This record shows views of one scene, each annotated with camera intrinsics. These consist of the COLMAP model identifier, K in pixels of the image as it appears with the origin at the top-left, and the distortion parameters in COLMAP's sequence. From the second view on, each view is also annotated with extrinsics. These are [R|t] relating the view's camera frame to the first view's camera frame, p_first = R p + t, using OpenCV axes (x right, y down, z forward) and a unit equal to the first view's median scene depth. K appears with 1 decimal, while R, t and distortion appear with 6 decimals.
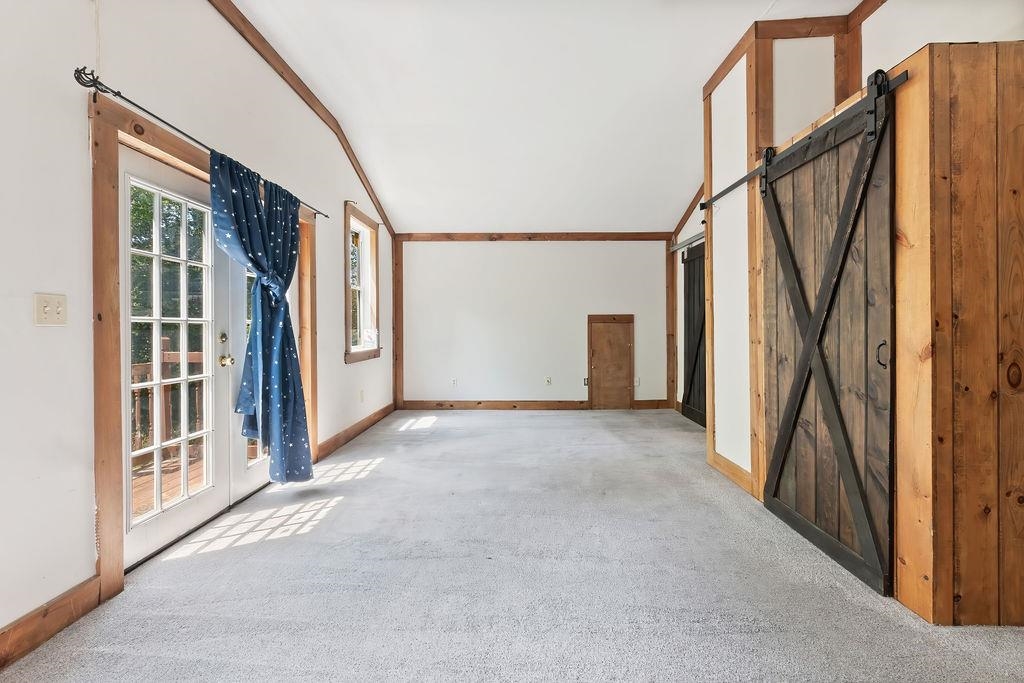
lens RADIAL K [[458.8, 0, 517.6], [0, 458.8, 340.2], [0, 0, 1]] dist [0.000421, 0.000079]
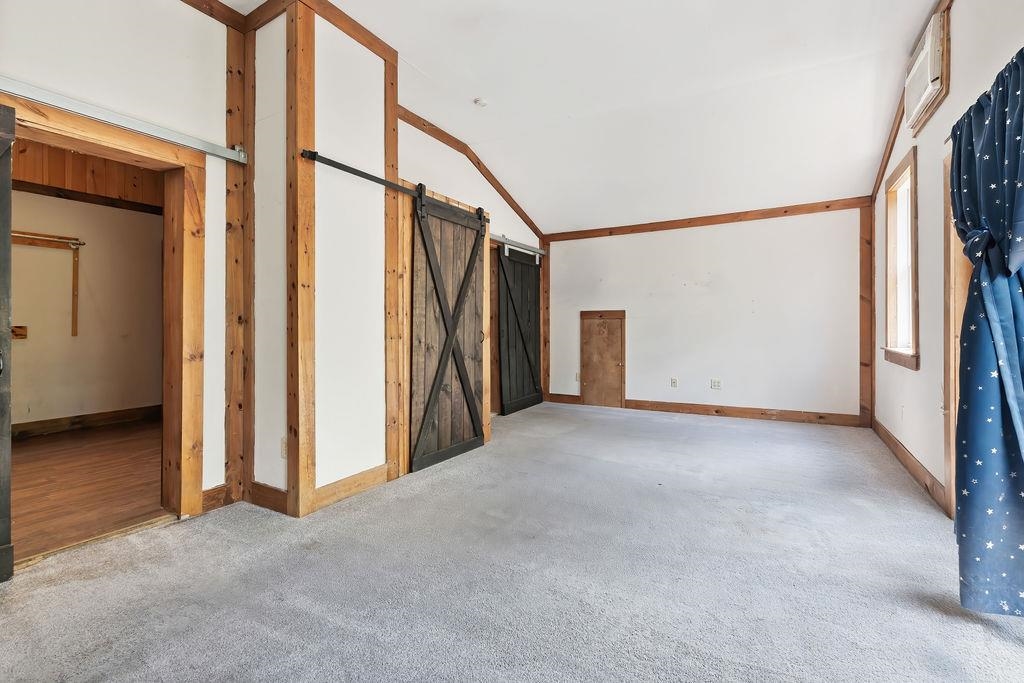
lens RADIAL K [[458.8, 0, 517.6], [0, 458.8, 340.2], [0, 0, 1]] dist [0.000421, 0.000079]
pose [[-0.873306, 0.009231, 0.487085, -0.342099], [0.039909, 0.997816, 0.052644, -0.046007], [-0.485535, 0.065413, -0.871766, 2.221637]]
